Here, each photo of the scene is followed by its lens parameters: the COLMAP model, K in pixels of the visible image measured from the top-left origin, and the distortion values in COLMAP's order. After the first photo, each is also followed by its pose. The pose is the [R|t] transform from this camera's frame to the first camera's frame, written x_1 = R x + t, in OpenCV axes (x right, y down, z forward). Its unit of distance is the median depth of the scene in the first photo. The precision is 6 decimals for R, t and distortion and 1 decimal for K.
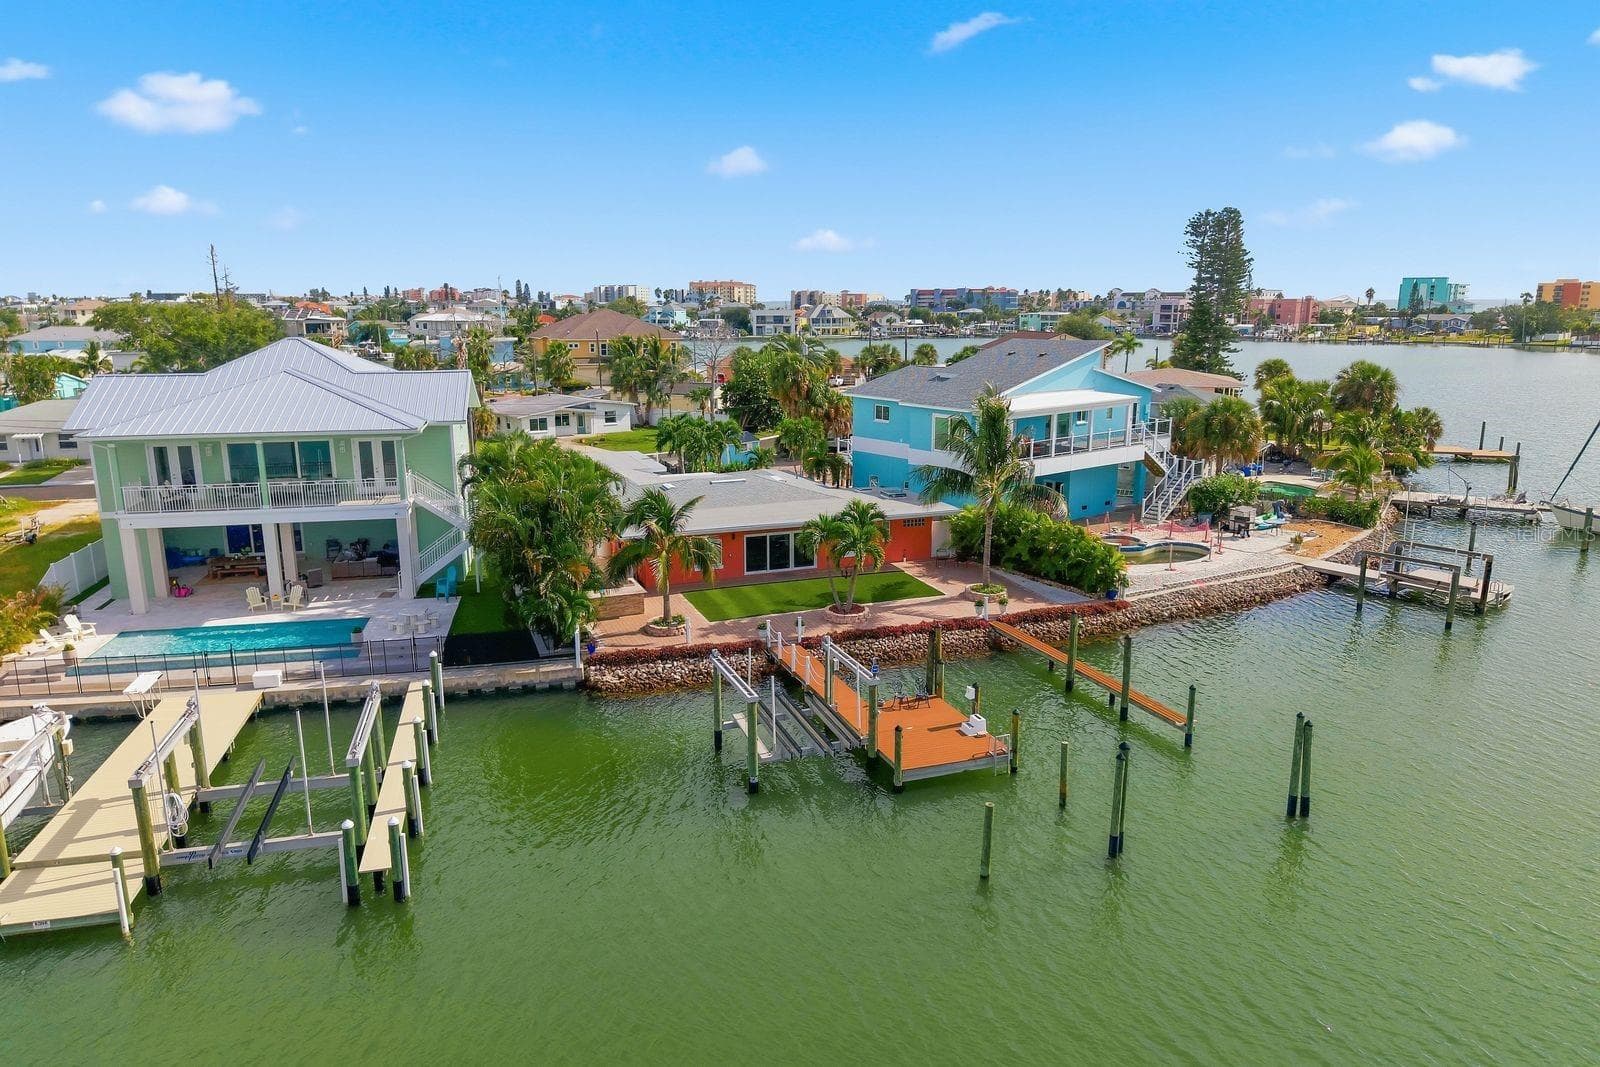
lens RADIAL K [[1074.2, 0, 803.7], [0, 1074.2, 525.3], [0, 0, 1]] dist [0.048769, -0.001261]
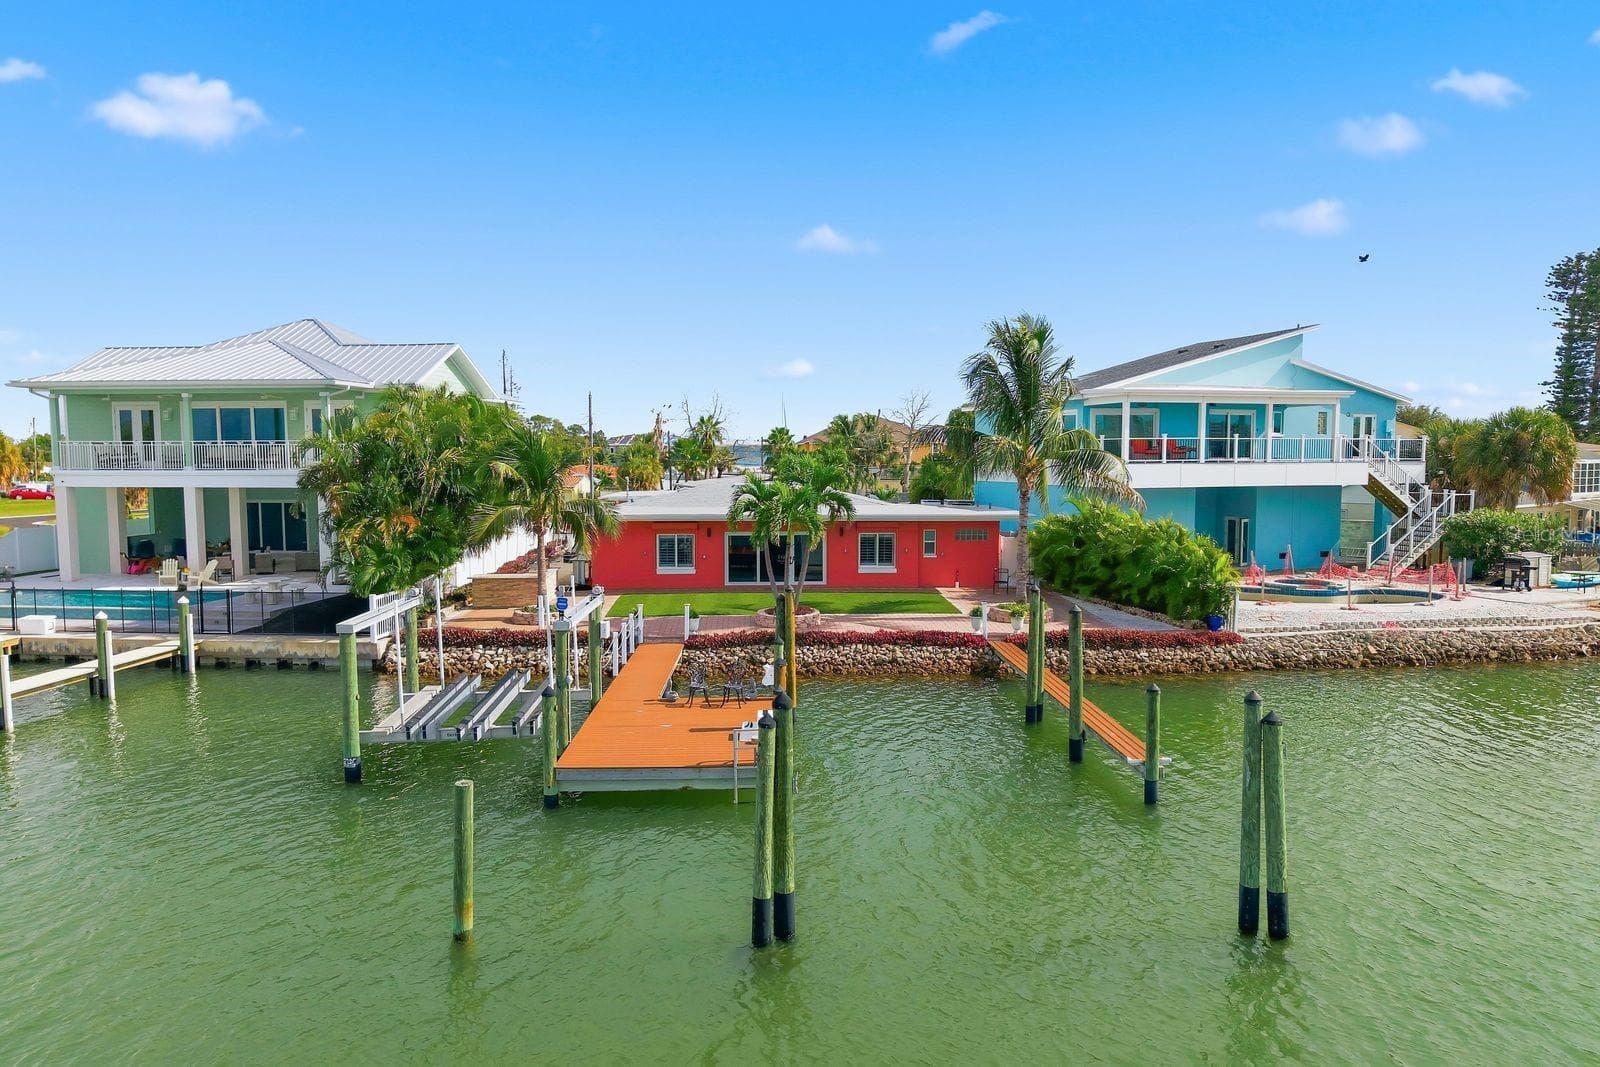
lens RADIAL K [[1063.2, 0, 798.3], [0, 1063.2, 547.7], [0, 0, 1]] dist [0.030639, -0.002273]
pose [[0.946148, 0.028092, -0.322512, 0.252382], [-0.066866, 0.991704, -0.109784, 0.104910], [0.316752, 0.125437, 0.940177, 0.312468]]
